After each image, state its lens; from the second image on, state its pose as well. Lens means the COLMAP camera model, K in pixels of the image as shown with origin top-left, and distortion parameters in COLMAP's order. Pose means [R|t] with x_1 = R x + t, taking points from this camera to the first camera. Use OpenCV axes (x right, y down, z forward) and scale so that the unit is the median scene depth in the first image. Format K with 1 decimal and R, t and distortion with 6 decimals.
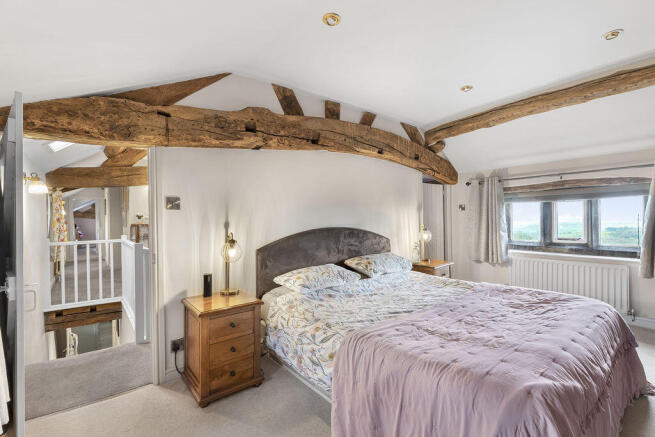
lens RADIAL K [[295.1, 0, 327.5], [0, 295.1, 218.5], [0, 0, 1]] dist [0.011463, -0.000473]
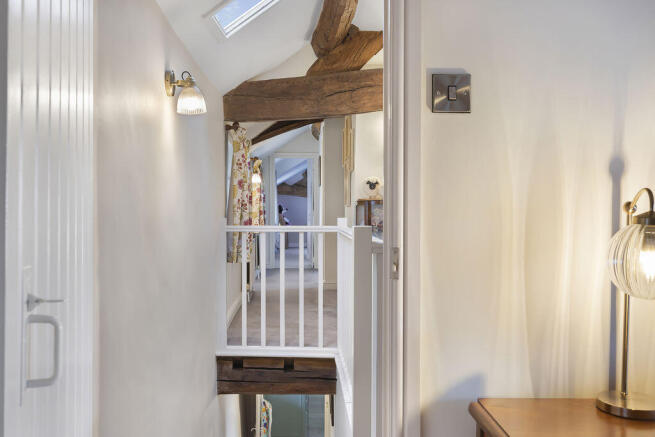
lens RADIAL K [[637.6, 0, 327.5], [0, 637.6, 218.5], [0, 0, 1]] dist [0.008817, 0.006149]
pose [[0.801242, 0.027337, -0.597716, -0.103209], [-0.014203, 0.999543, 0.026675, 0.030869], [0.598172, -0.012884, 0.801264, 0.179139]]
